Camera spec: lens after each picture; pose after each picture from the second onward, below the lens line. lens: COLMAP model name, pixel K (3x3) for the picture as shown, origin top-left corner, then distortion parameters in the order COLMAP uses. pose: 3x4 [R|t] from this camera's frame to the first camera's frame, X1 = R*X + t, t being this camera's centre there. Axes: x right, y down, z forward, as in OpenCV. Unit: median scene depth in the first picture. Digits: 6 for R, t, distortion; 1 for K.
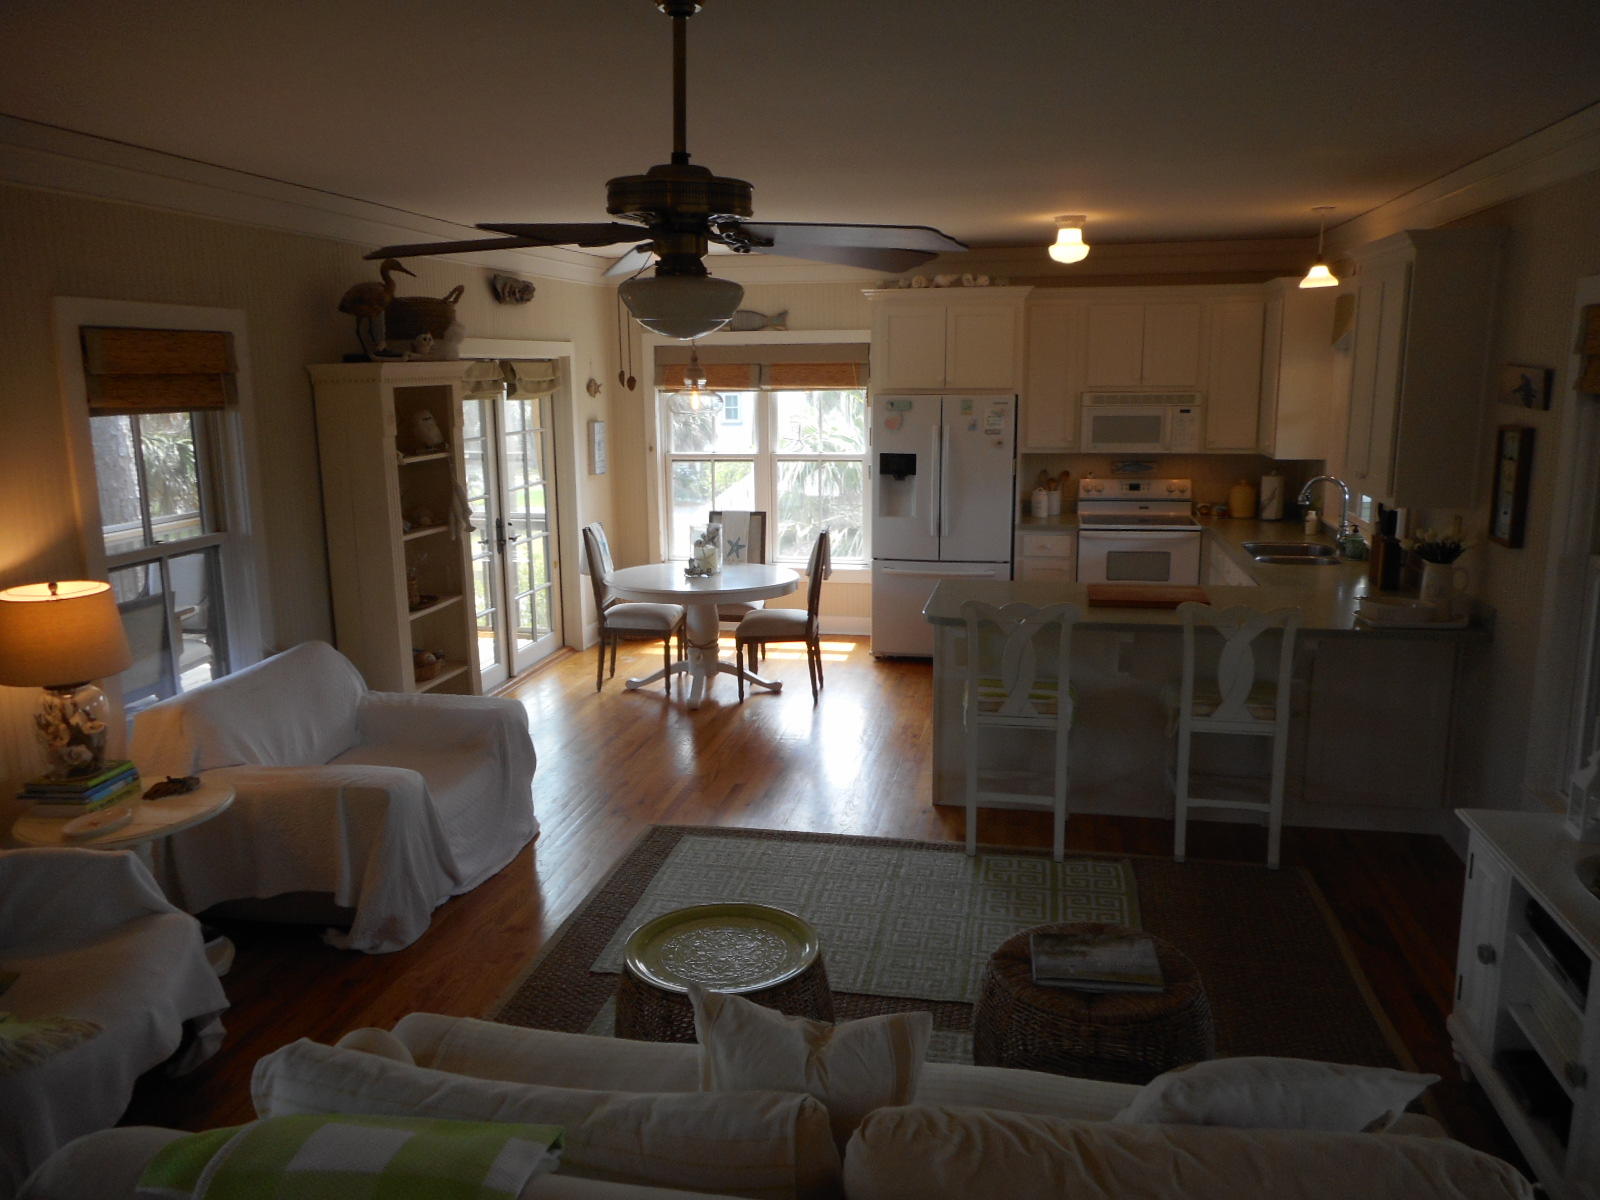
lens RADIAL K [[1210.5, 0, 801.0], [0, 1210.5, 594.4], [0, 0, 1]] dist [0.000948, 0.000687]
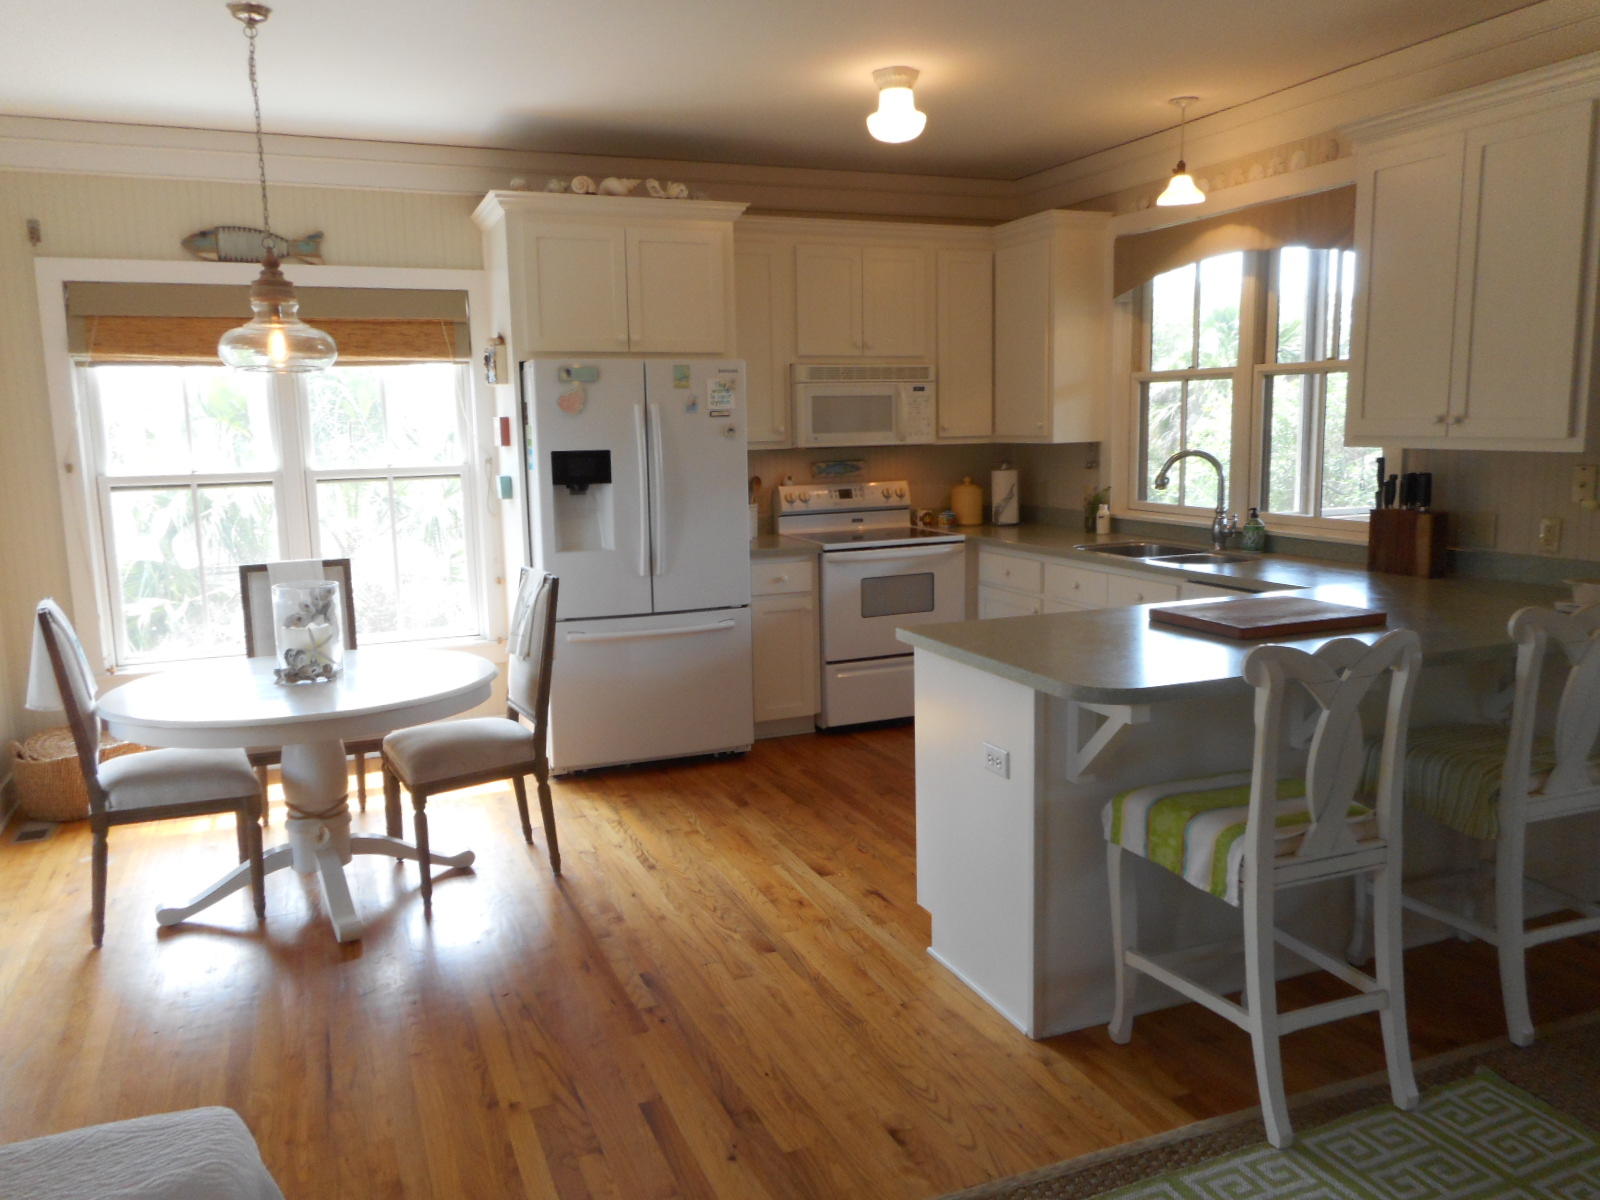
lens RADIAL K [[1210.5, 0, 803.4], [0, 1210.5, 602.1], [0, 0, 1]] dist [0.000948, 0.000687]
pose [[0.831096, -0.089638, 0.548858, -0.176554], [0.113536, 0.993487, -0.009665, -0.018283], [-0.544417, 0.070348, 0.835860, 0.411263]]
